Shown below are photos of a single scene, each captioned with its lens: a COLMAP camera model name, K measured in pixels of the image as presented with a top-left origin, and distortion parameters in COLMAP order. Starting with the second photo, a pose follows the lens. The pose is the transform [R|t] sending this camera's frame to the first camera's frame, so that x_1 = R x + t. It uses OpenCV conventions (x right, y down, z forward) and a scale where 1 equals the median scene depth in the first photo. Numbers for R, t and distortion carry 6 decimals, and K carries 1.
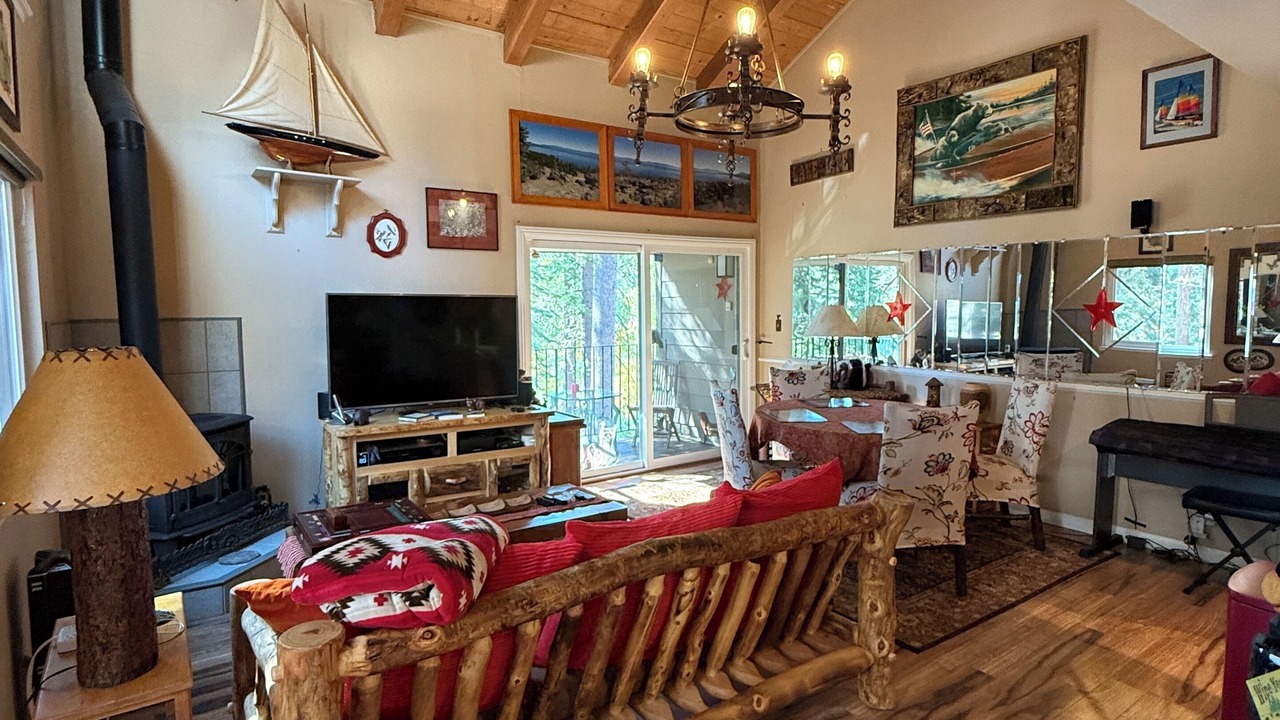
lens RADIAL K [[678.5, 0, 640.5], [0, 678.5, 357.7], [0, 0, 1]] dist [-0.005853, -0.000395]
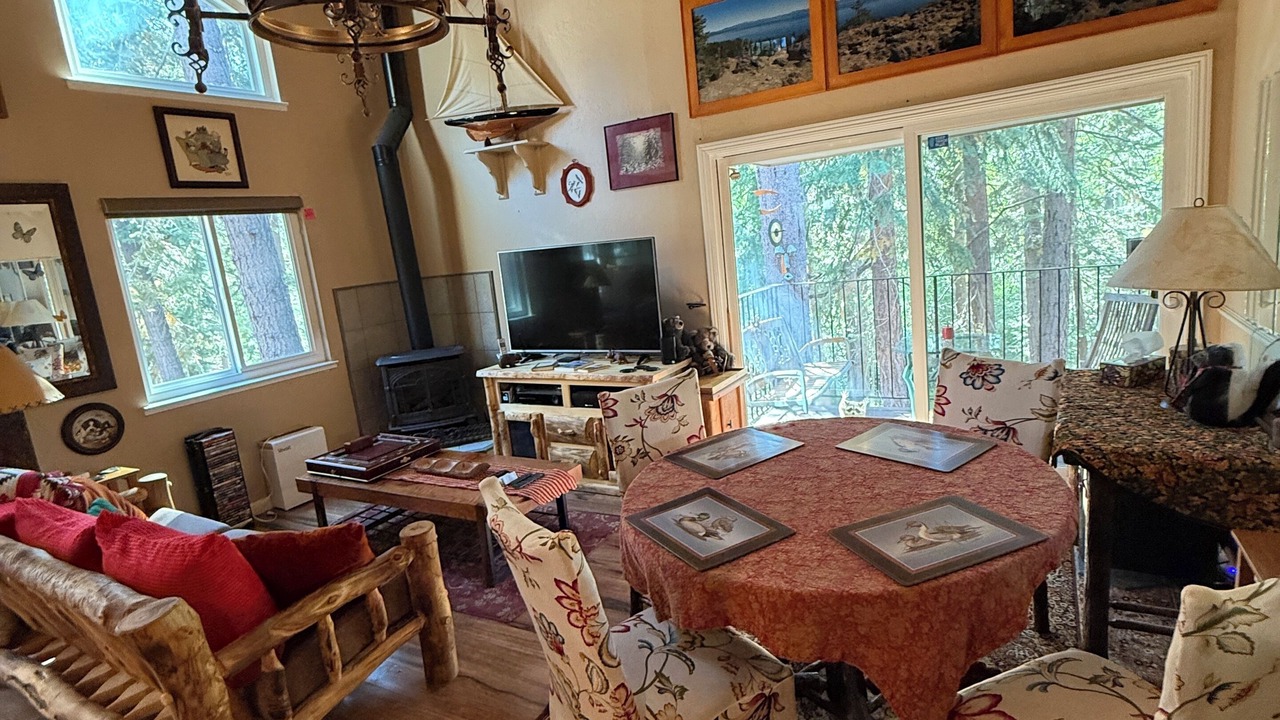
lens RADIAL K [[678.5, 0, 640.6], [0, 678.5, 359.5], [0, 0, 1]] dist [-0.005853, -0.000395]
pose [[0.425222, 0.124970, -0.896420, 0.602368], [0.033290, 0.987592, 0.153472, -0.070510], [0.904477, -0.095101, 0.415786, 0.609353]]
